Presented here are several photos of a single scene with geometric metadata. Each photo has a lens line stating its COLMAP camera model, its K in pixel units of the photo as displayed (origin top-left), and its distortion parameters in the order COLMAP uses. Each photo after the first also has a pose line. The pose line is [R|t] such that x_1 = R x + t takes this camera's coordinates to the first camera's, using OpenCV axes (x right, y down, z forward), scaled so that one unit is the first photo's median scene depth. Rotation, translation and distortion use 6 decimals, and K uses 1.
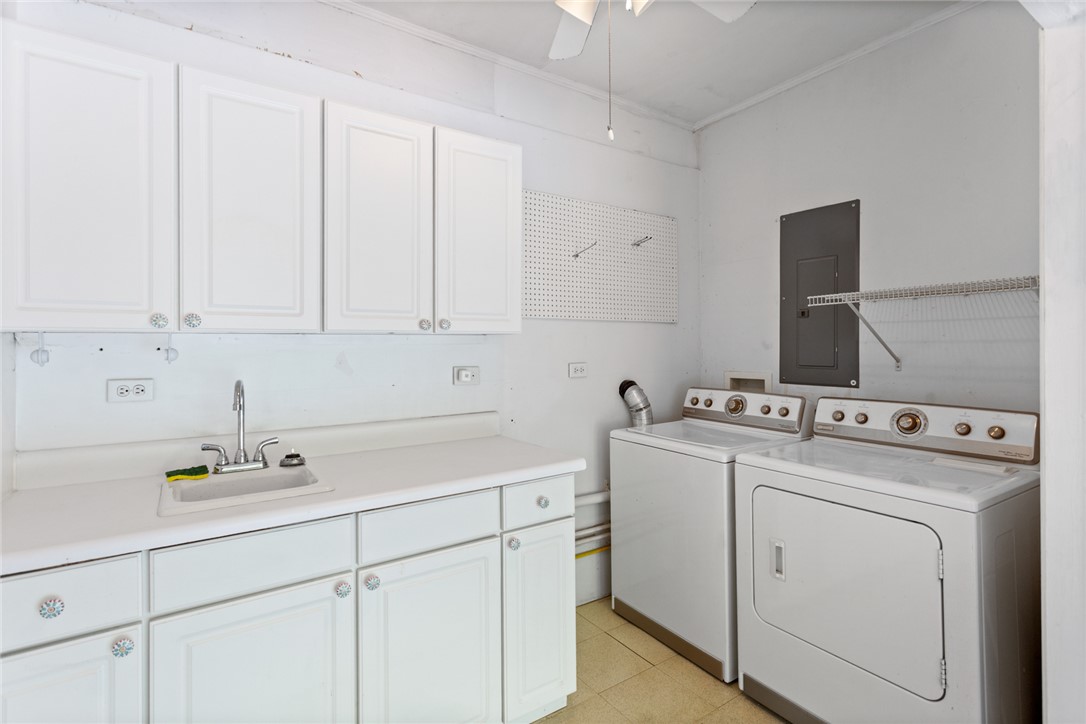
lens RADIAL K [[527.2, 0, 513.1], [0, 527.2, 340.2], [0, 0, 1]] dist [0.004282, 0.001947]
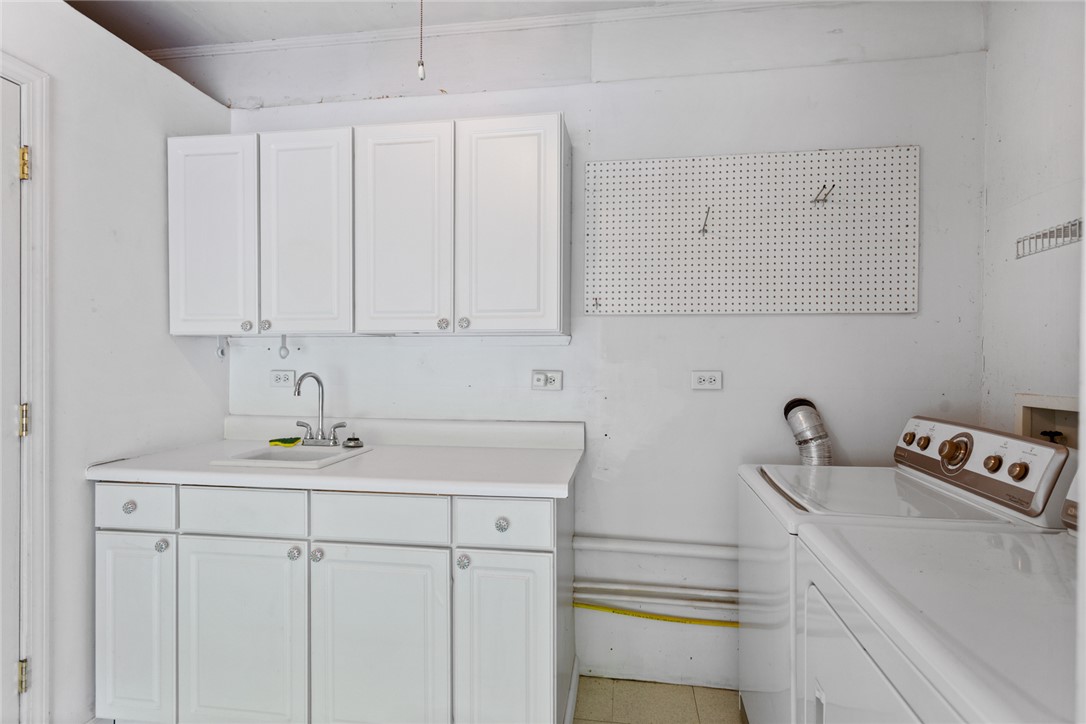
lens RADIAL K [[527.2, 0, 542.6], [0, 527.2, 359.7], [0, 0, 1]] dist [0.004282, 0.001947]
pose [[0.746294, 0.008465, -0.665563, 0.633713], [-0.001574, 0.999939, 0.010953, 0.026453], [0.665615, -0.007127, 0.746261, 0.378056]]
